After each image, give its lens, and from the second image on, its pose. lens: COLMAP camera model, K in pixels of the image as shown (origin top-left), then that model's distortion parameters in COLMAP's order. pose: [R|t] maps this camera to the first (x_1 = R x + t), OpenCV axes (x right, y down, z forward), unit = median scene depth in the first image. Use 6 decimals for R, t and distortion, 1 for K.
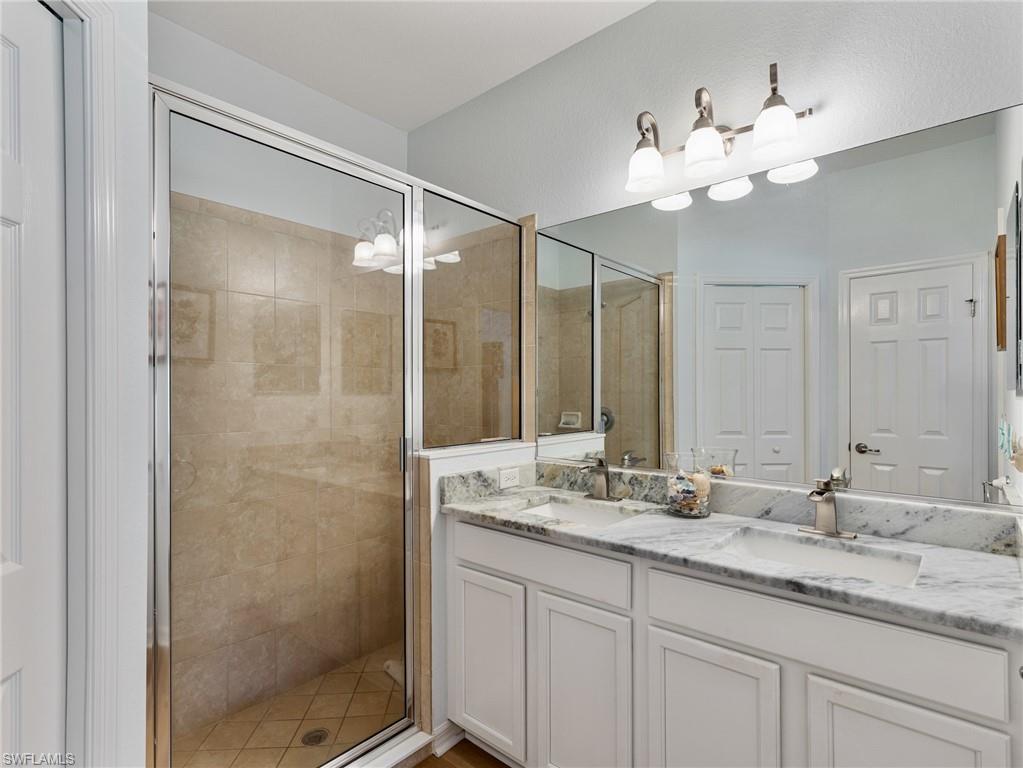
lens RADIAL K [[521.4, 0, 518.1], [0, 521.4, 390.5], [0, 0, 1]] dist [0.006697, -0.000068]
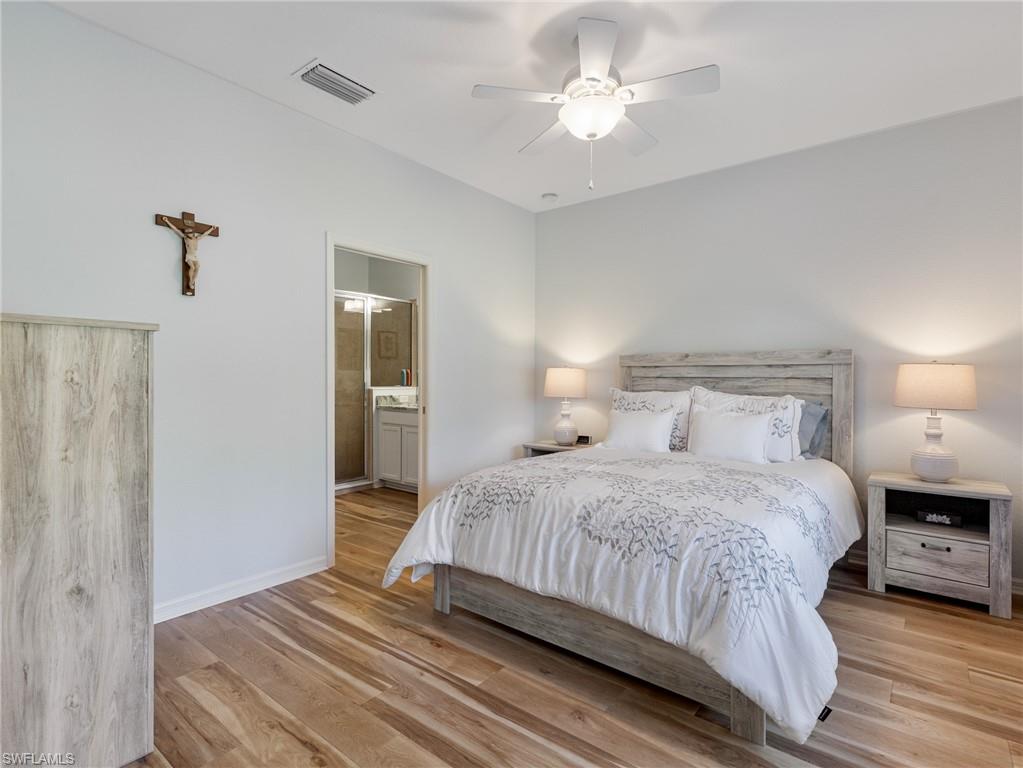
lens RADIAL K [[521.4, 0, 518.1], [0, 521.4, 390.5], [0, 0, 1]] dist [0.006697, -0.000068]
pose [[0.999161, 0.013332, 0.038723, 0.514282], [-0.014572, 0.999385, 0.031904, 0.027828], [-0.038274, -0.032442, 0.998741, -1.896560]]
